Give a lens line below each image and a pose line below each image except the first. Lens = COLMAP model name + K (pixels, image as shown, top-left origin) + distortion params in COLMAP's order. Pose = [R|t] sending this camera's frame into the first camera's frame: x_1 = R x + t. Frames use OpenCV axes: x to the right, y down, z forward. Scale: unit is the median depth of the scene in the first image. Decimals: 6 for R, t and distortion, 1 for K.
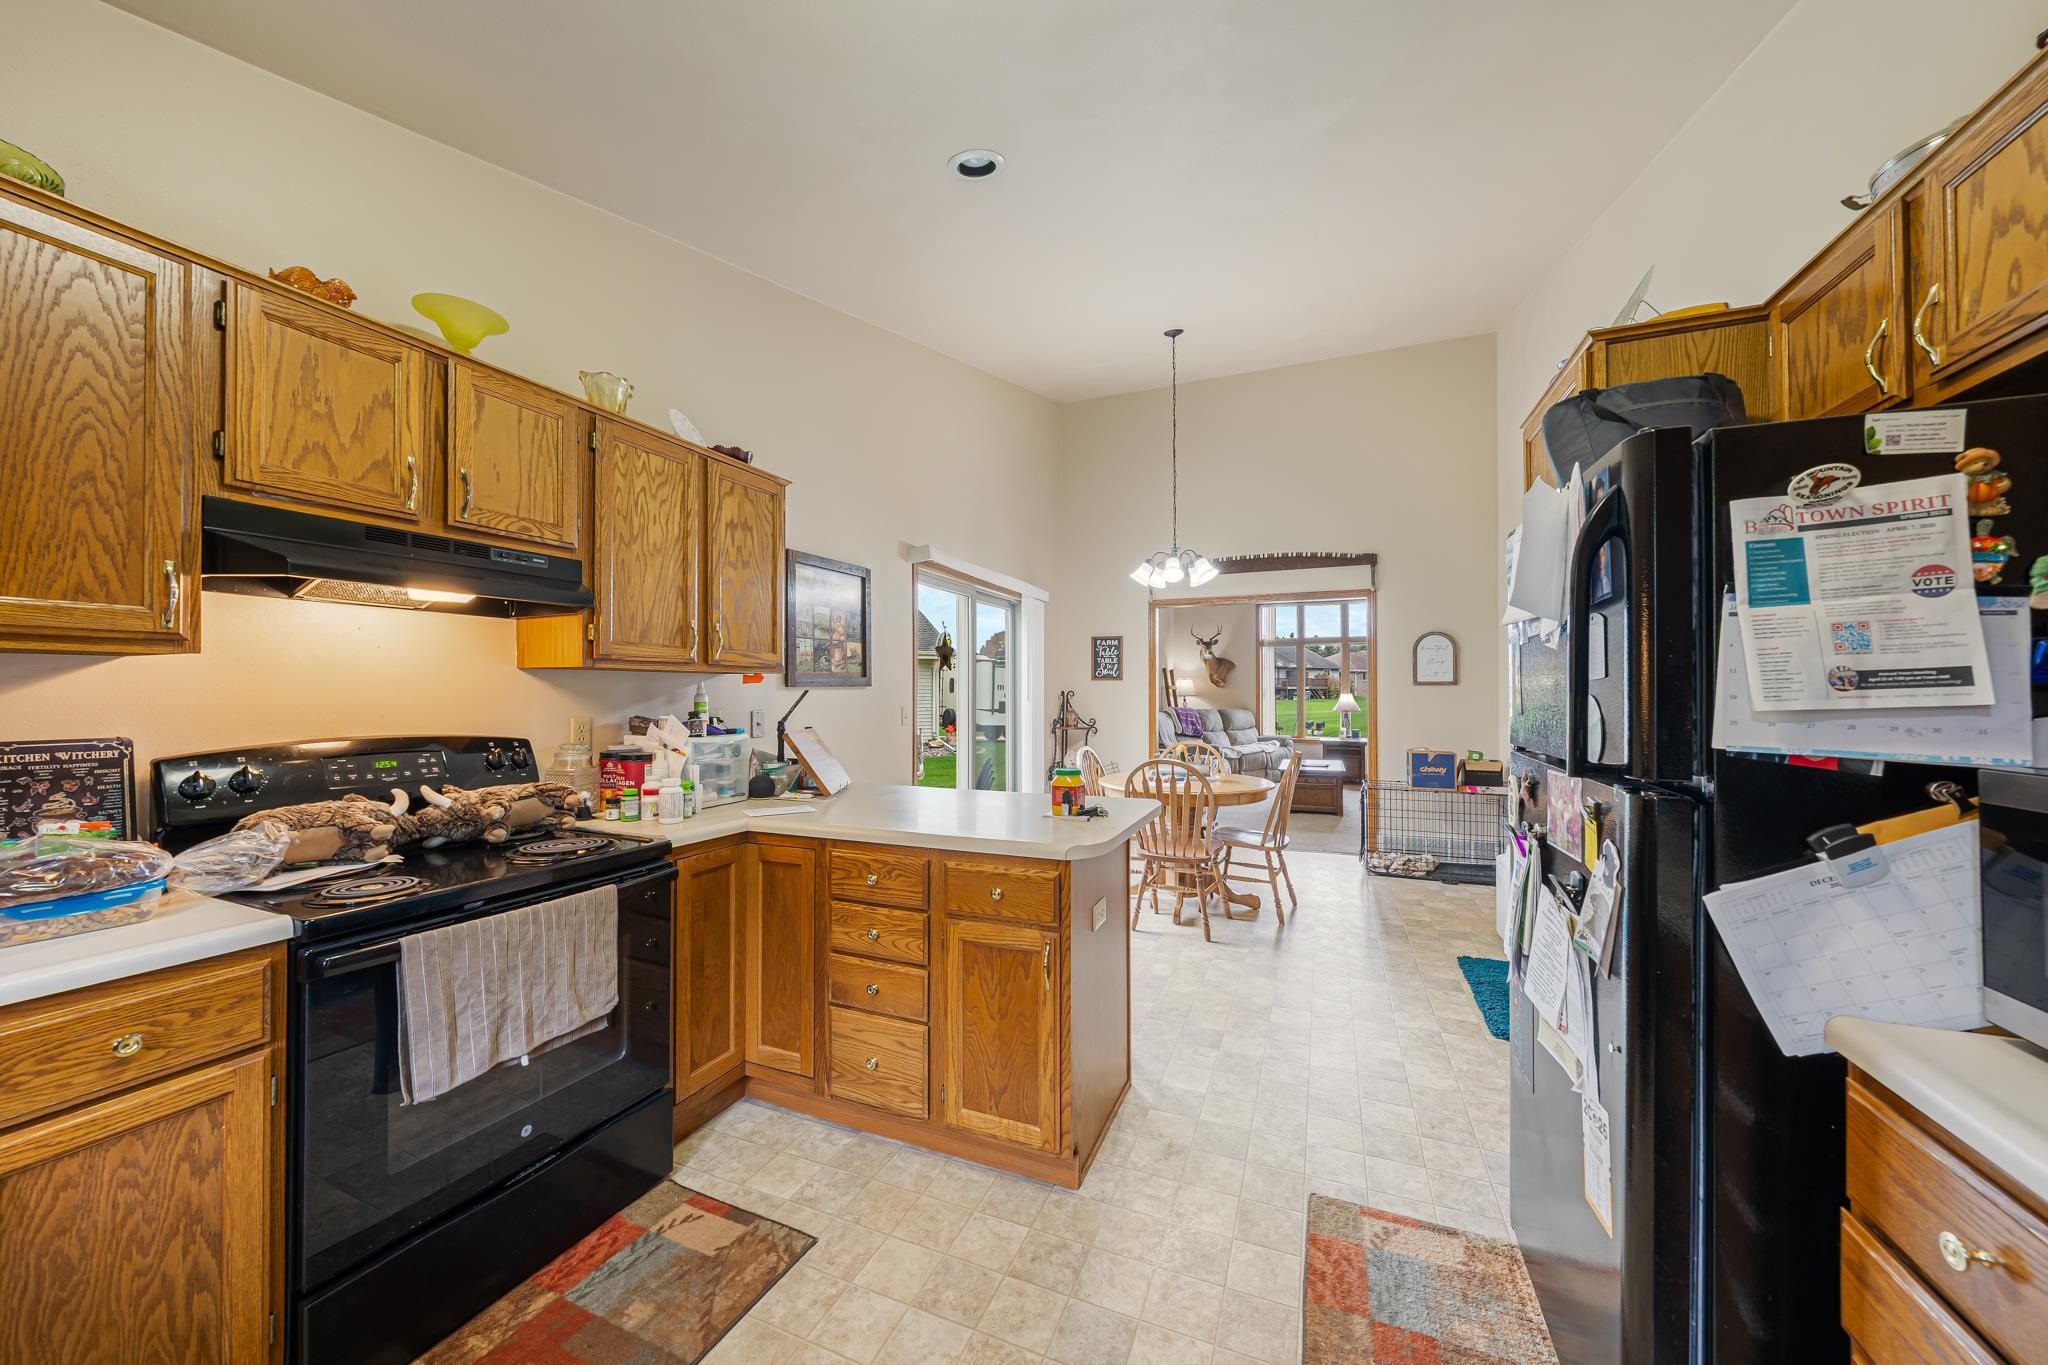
lens RADIAL K [[718.1, 0, 1020.9], [0, 718.1, 688.8], [0, 0, 1]] dist [-0.001117, -0.000053]
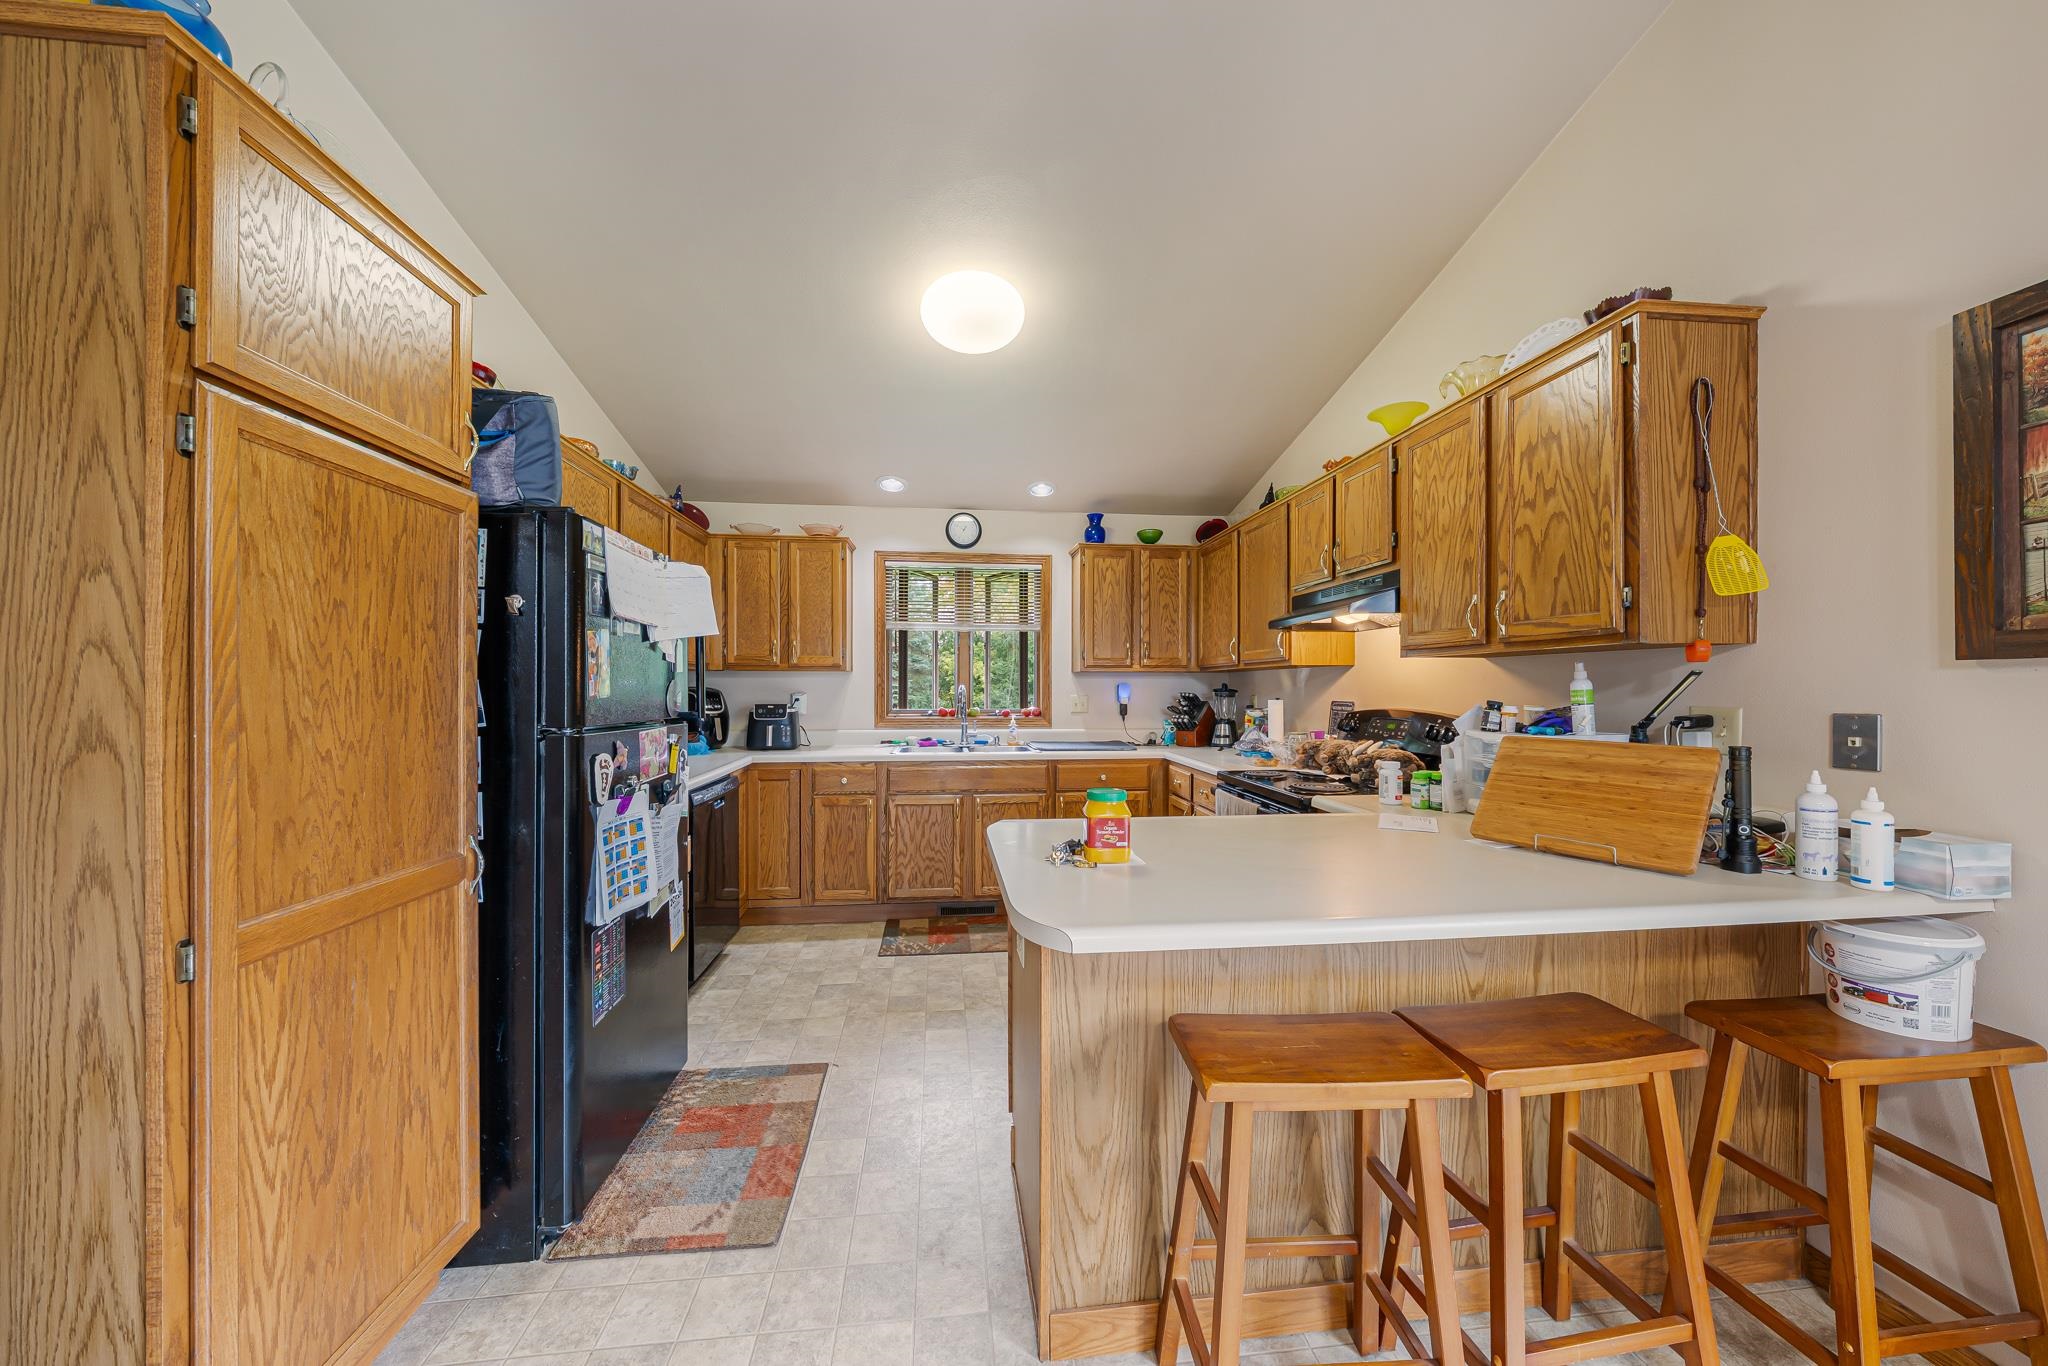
lens RADIAL K [[713.9, 0, 1025.0], [0, 713.9, 694.4], [0, 0, 1]] dist [0.000845, 0.000002]
pose [[-0.867086, 0.002831, -0.498151, 0.187531], [0.000513, 0.999988, 0.004789, 0.008443], [0.498159, 0.003897, -0.867077, 0.624896]]
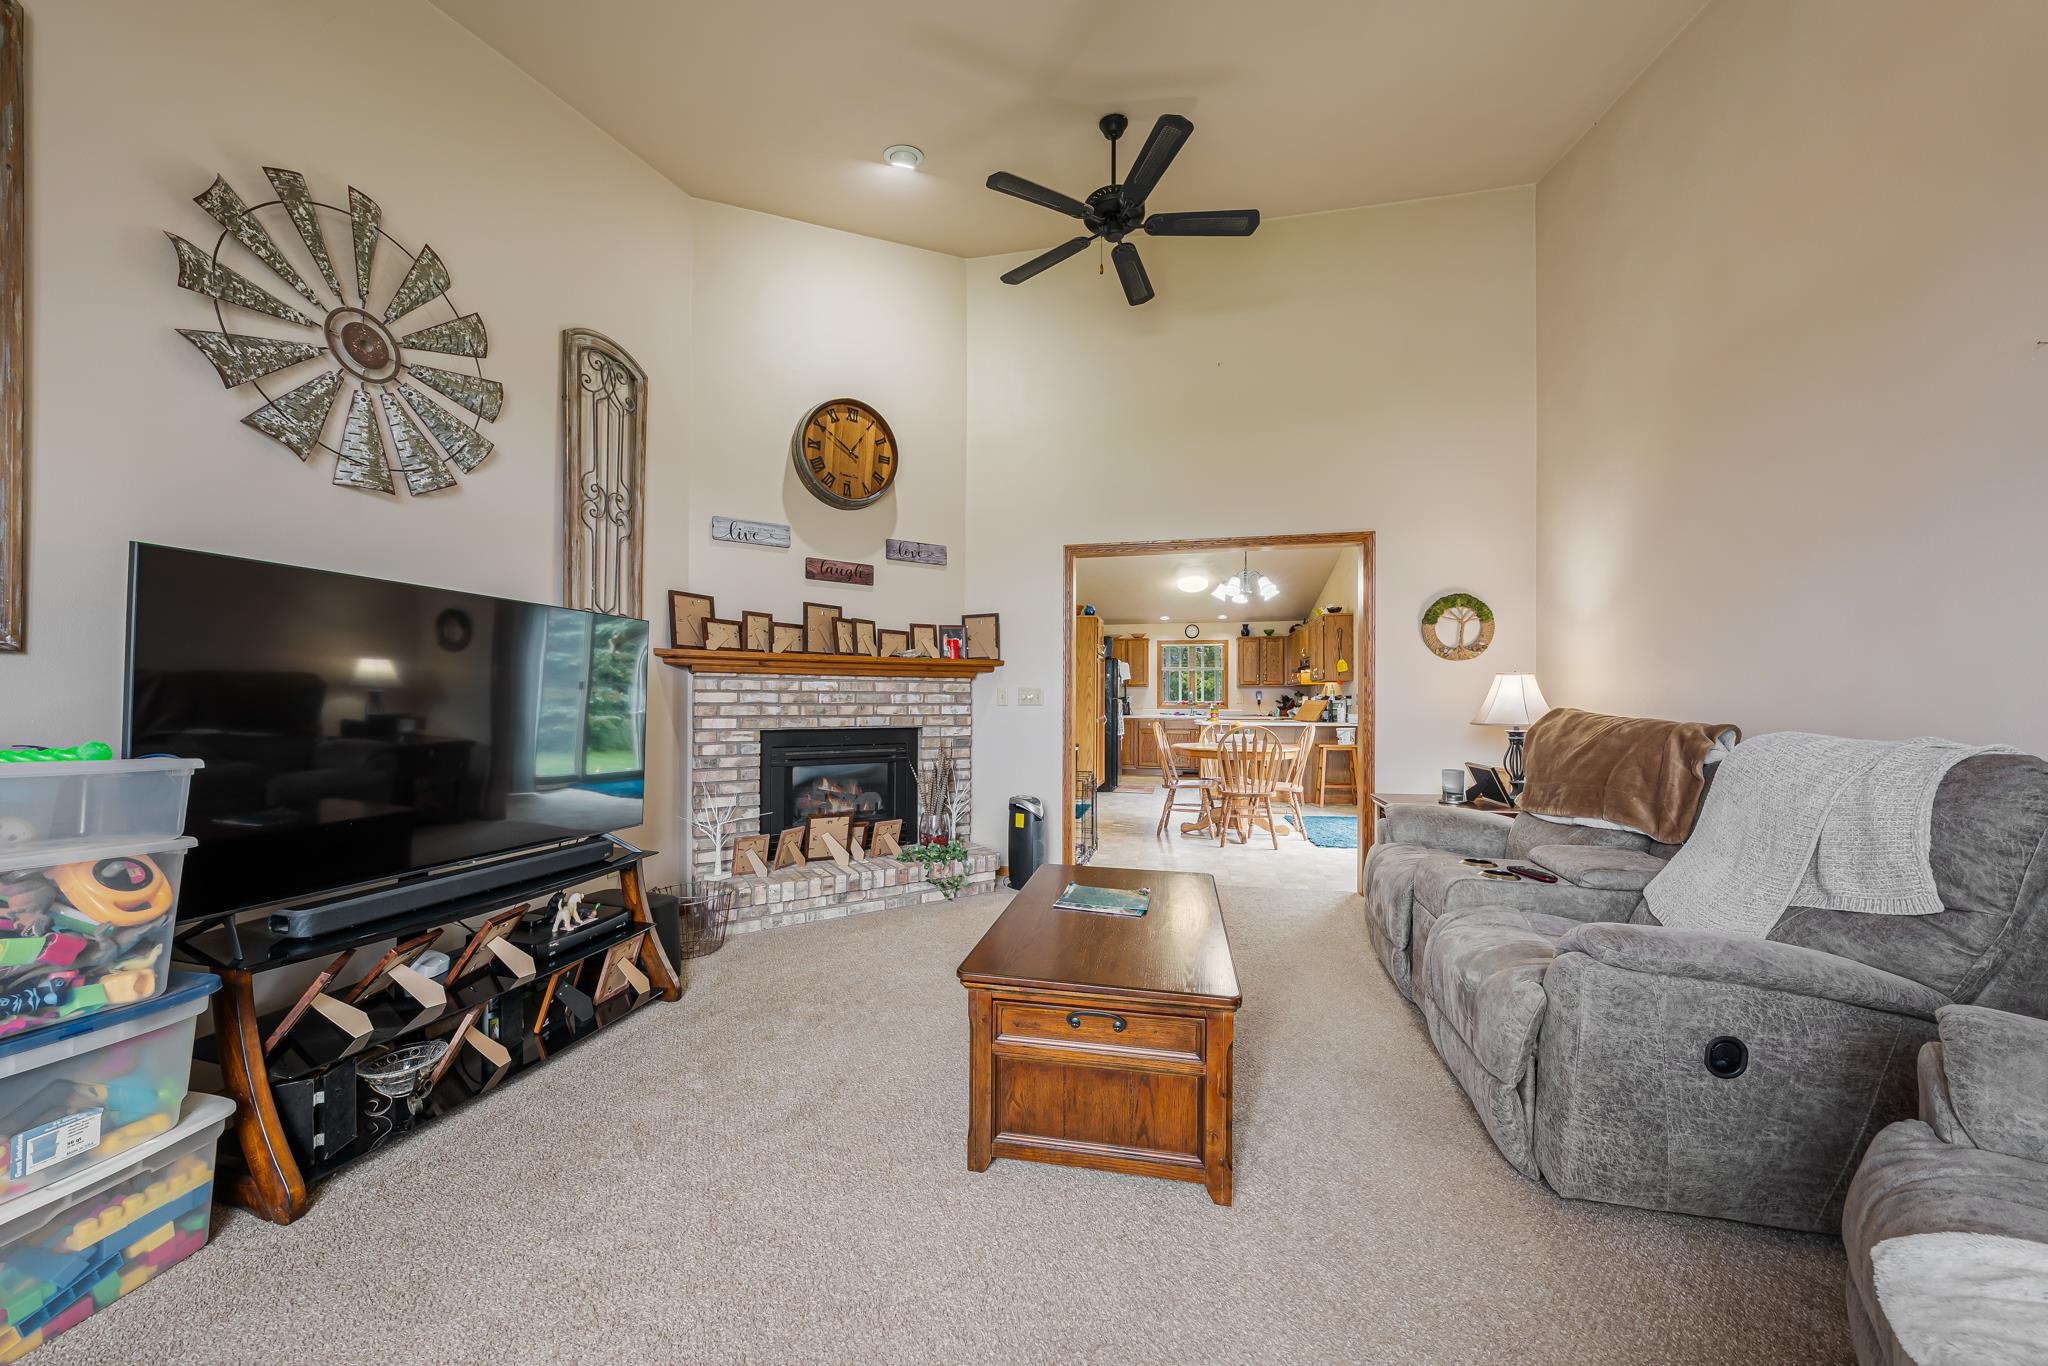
lens RADIAL K [[713.9, 0, 1025.0], [0, 713.9, 694.4], [0, 0, 1]] dist [0.000845, 0.000002]
pose [[-0.981423, -0.004527, -0.191801, 0.702150], [-0.001705, 0.999888, -0.014875, 0.039097], [0.191846, -0.014272, -0.981321, 1.791559]]
